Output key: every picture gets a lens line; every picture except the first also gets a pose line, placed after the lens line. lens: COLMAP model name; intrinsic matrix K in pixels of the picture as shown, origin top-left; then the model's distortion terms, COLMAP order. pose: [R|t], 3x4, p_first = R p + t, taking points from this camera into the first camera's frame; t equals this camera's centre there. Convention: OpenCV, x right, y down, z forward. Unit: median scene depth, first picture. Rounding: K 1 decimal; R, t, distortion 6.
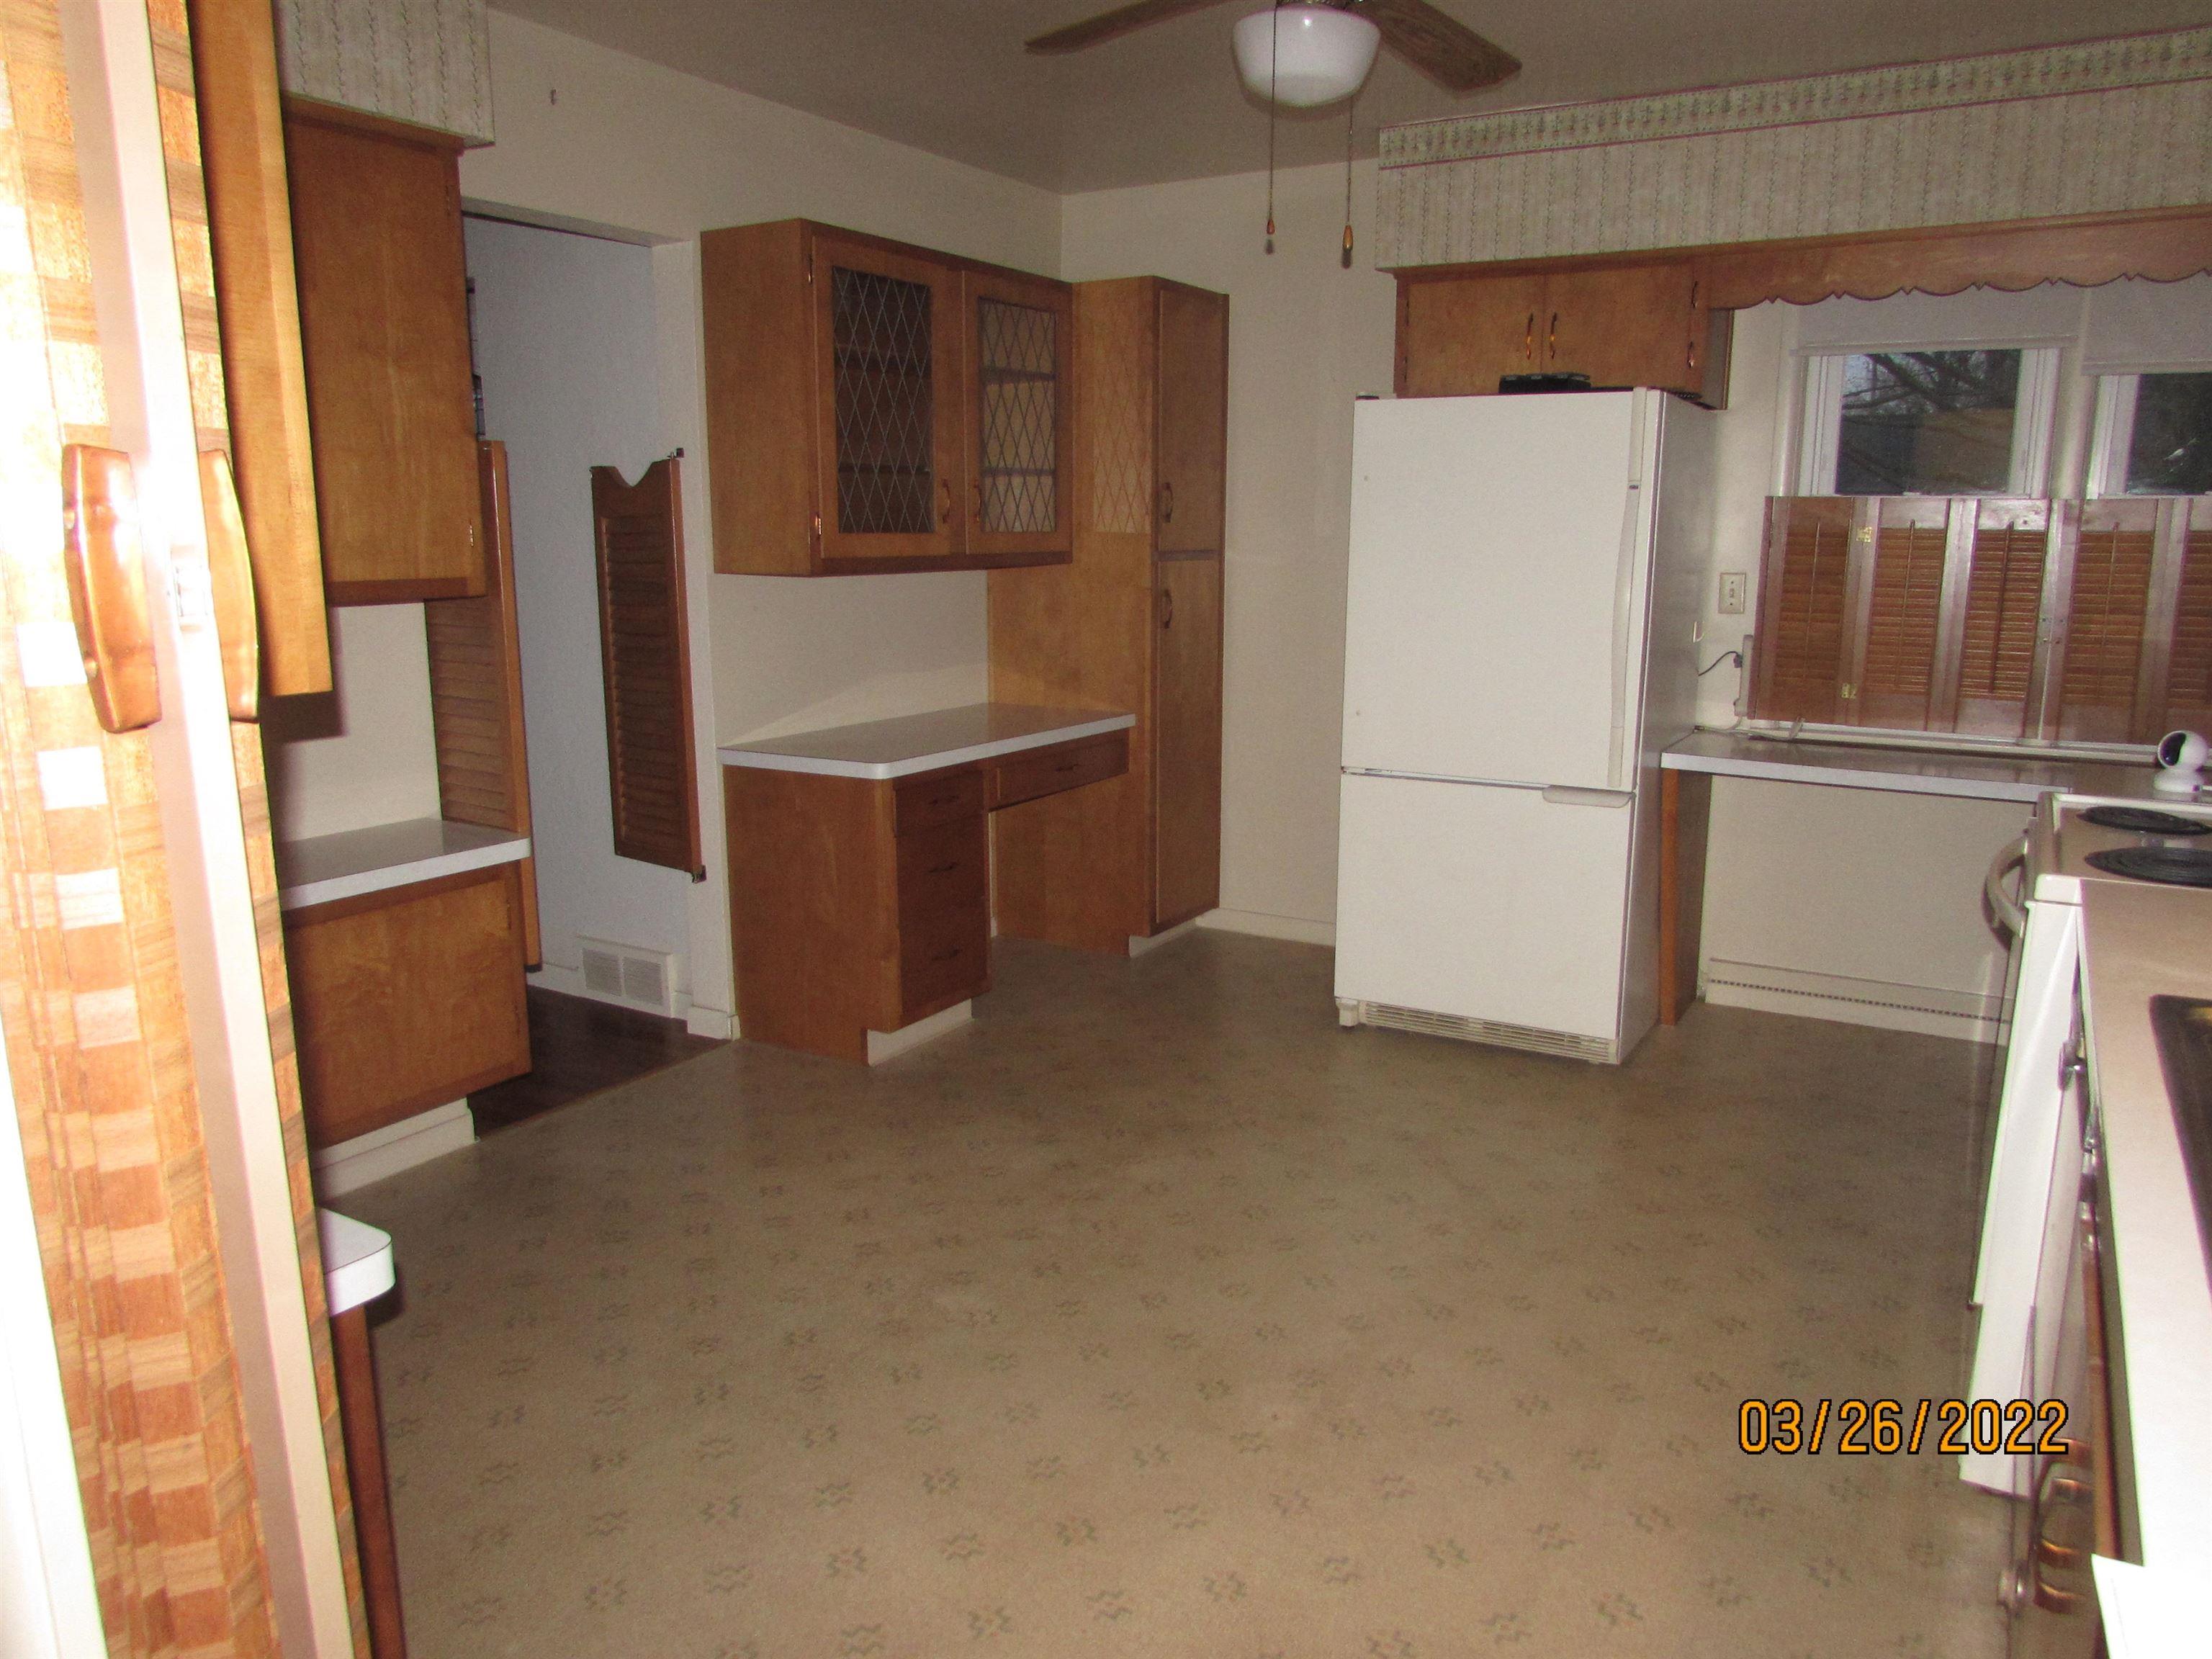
lens RADIAL K [[1566.0, 0, 1110.3], [0, 1566.0, 830.2], [0, 0, 1]] dist [-0.018299, 0.000297]
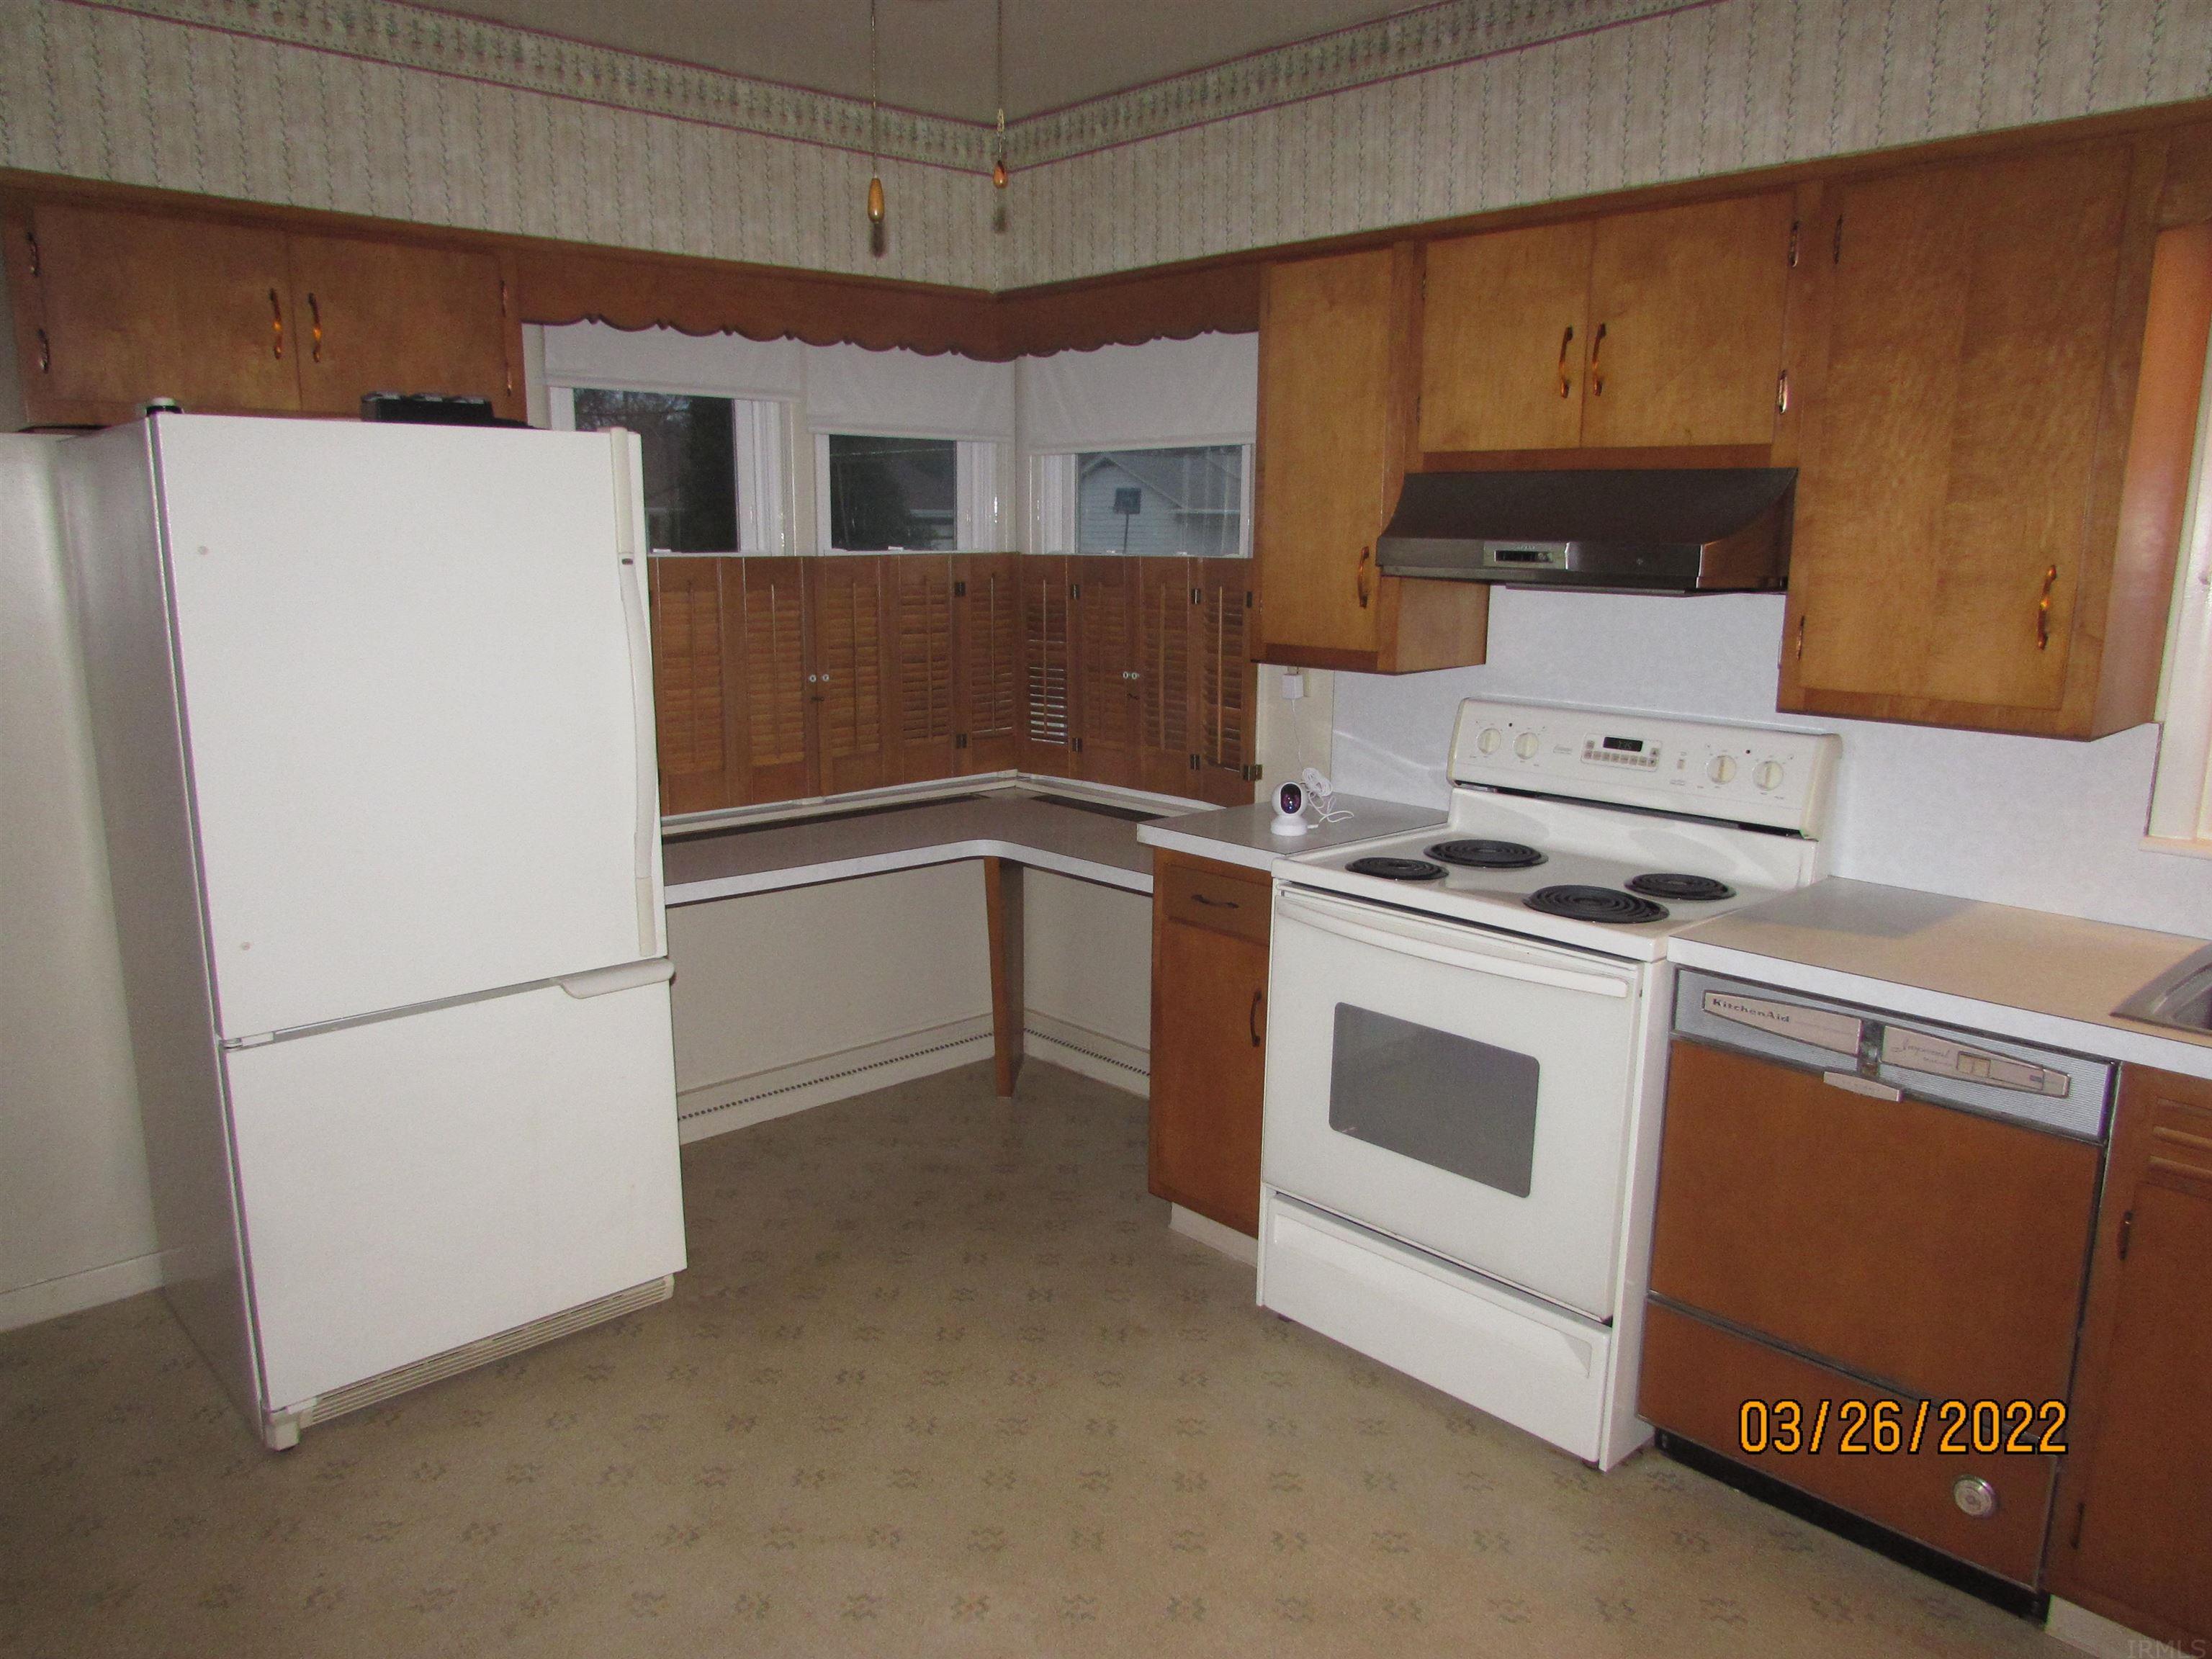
lens RADIAL K [[1566.0, 0, 1105.9], [0, 1566.0, 843.4], [0, 0, 1]] dist [-0.018299, 0.000297]
pose [[0.294979, -0.192267, 0.935960, -0.303659], [0.176179, 0.973695, 0.144494, -0.146573], [-0.939121, 0.122273, 0.321093, 0.525842]]
